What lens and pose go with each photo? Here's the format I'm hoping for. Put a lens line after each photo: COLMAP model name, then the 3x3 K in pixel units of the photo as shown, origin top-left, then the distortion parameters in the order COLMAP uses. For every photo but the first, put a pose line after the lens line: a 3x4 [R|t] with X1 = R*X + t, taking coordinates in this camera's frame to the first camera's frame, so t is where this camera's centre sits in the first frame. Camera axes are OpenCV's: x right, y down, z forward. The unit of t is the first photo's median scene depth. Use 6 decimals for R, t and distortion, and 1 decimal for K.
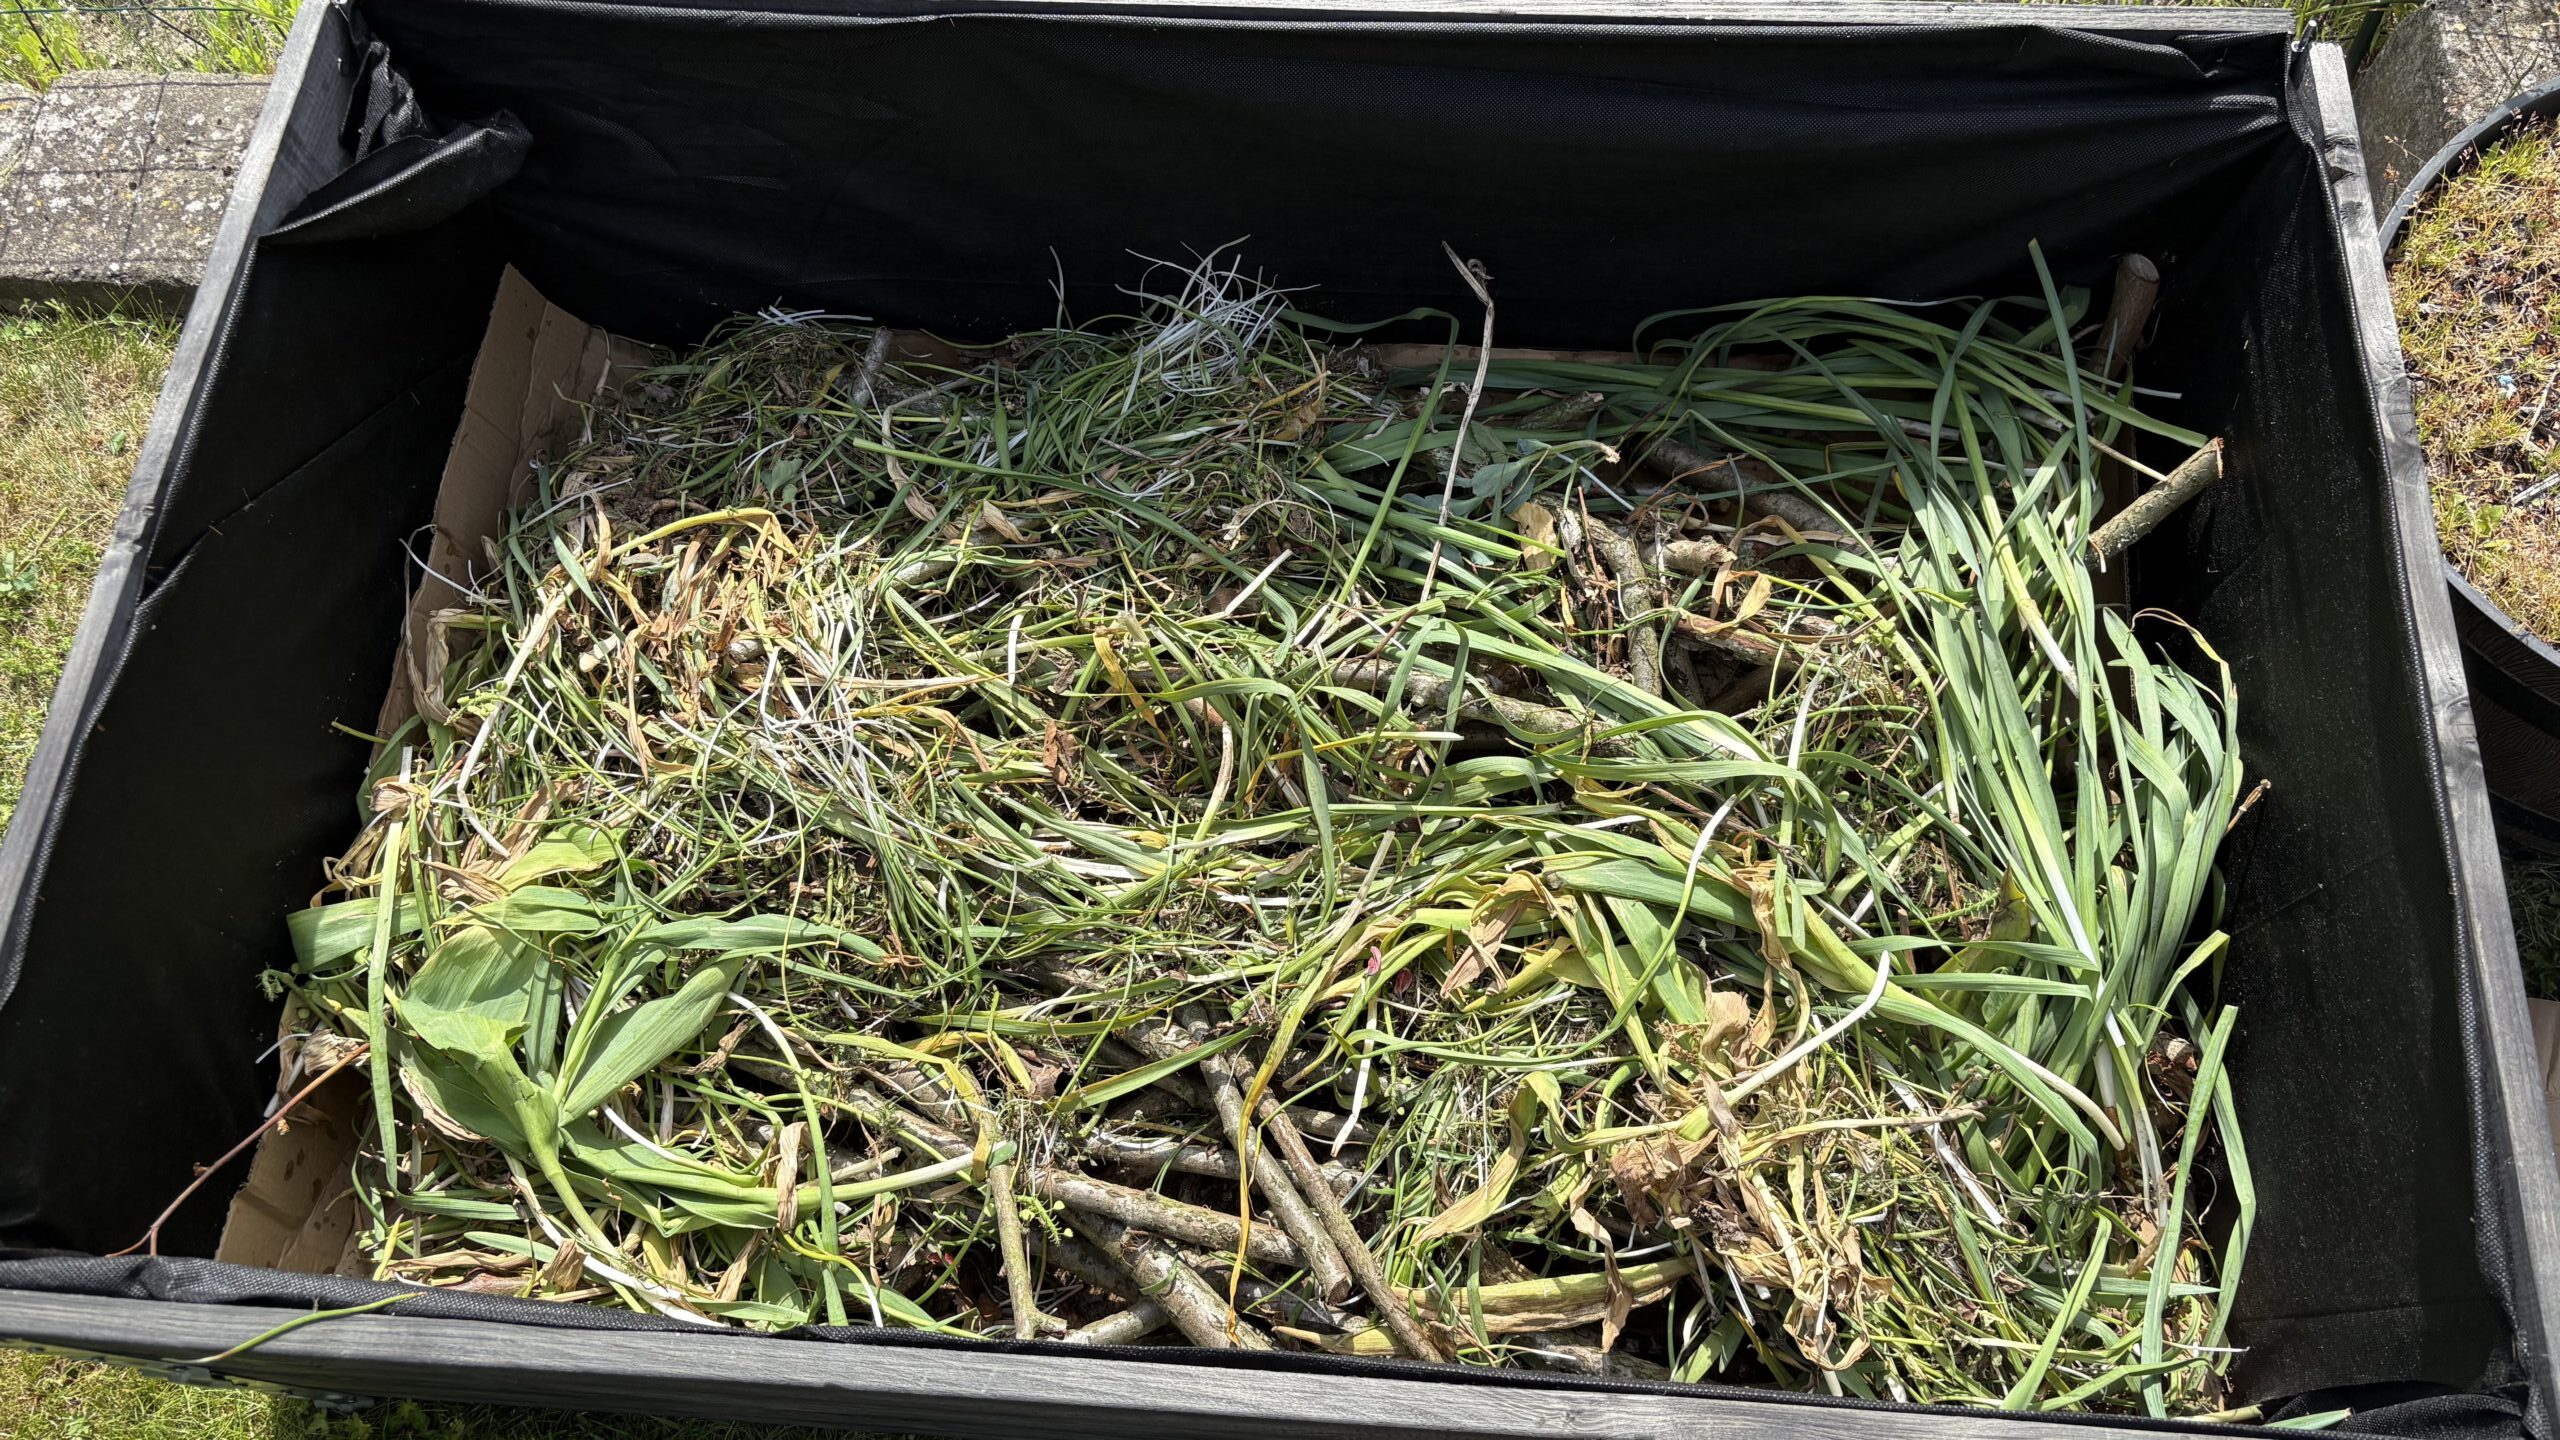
lens RADIAL K [[1914.1, 0, 1287.7], [0, 1914.1, 722.9], [0, 0, 1]] dist [0.059803, -0.053837]
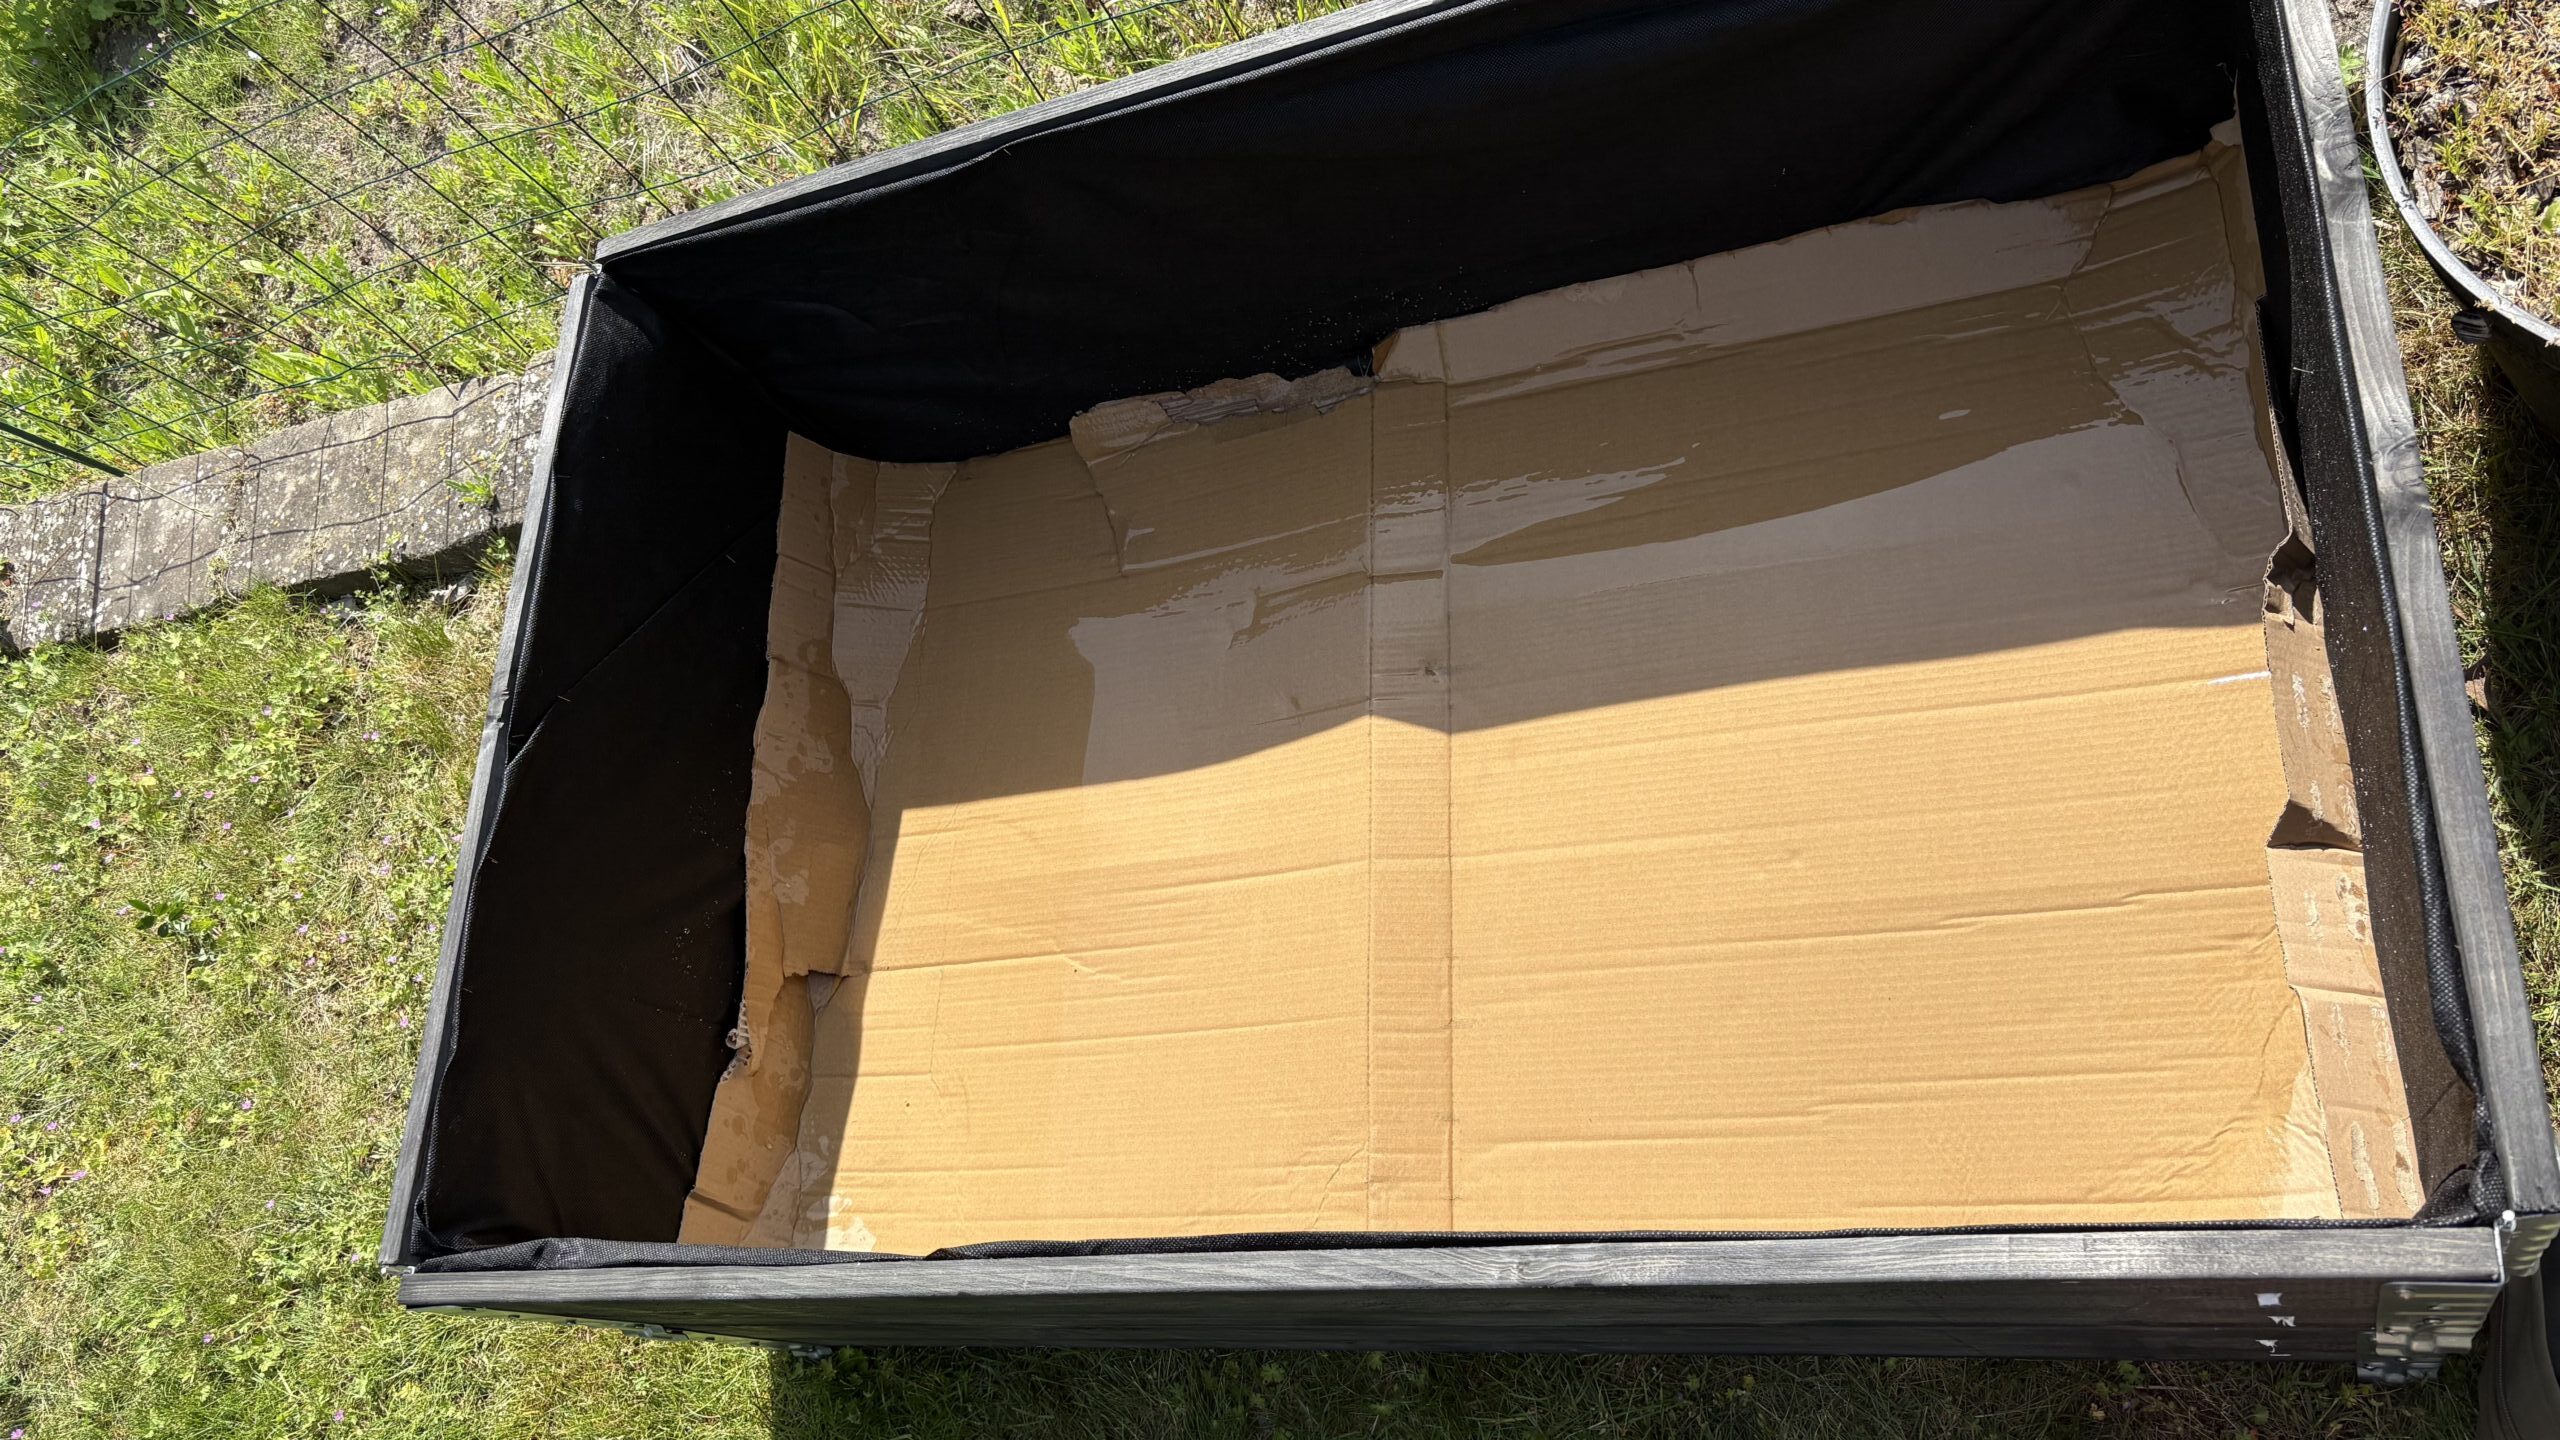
lens RADIAL K [[1914.1, 0, 1295.9], [0, 1914.1, 743.4], [0, 0, 1]] dist [0.059803, -0.053837]
pose [[0.920987, -0.176483, -0.347329, 0.330561], [0.183514, 0.982933, -0.012831, 0.036017], [0.343666, -0.051923, 0.937655, -0.053748]]
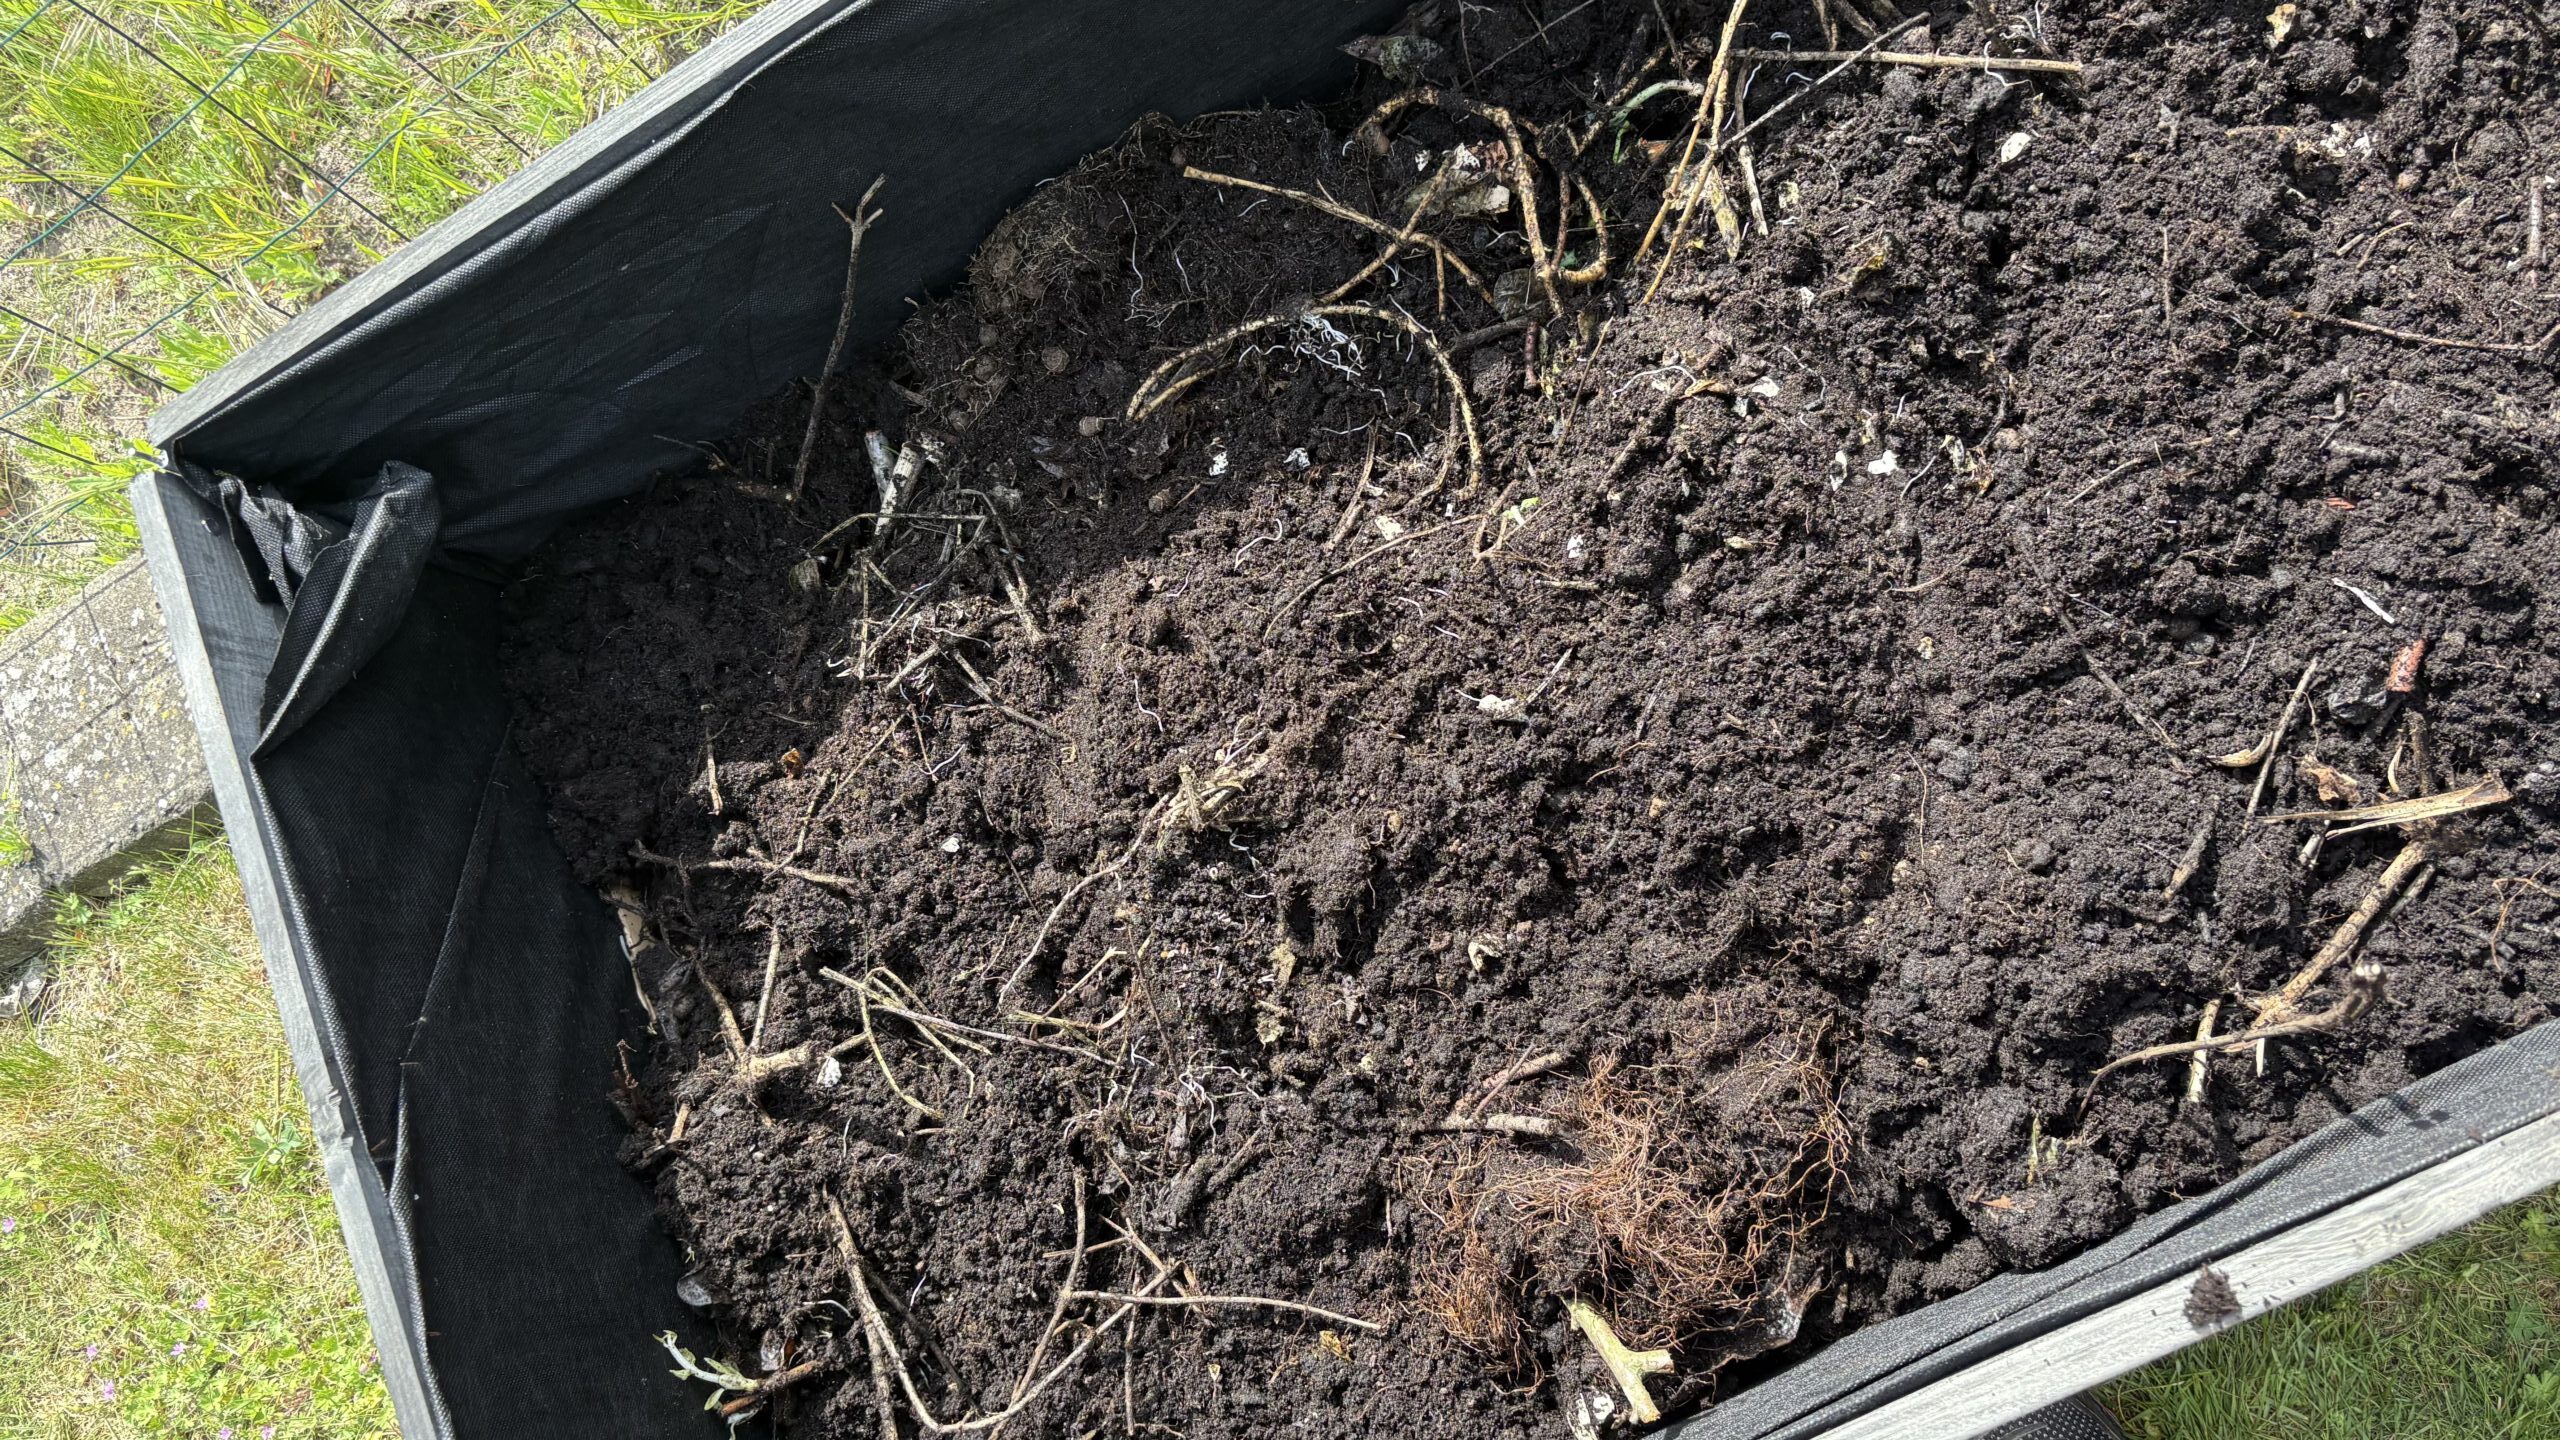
lens RADIAL K [[1914.1, 0, 1301.4], [0, 1914.1, 722.5], [0, 0, 1]] dist [0.059803, -0.053837]
pose [[0.842140, -0.525018, -0.123112, -0.017316], [0.537104, 0.837012, 0.104550, -0.096581], [0.048155, -0.154170, 0.986870, 0.160069]]
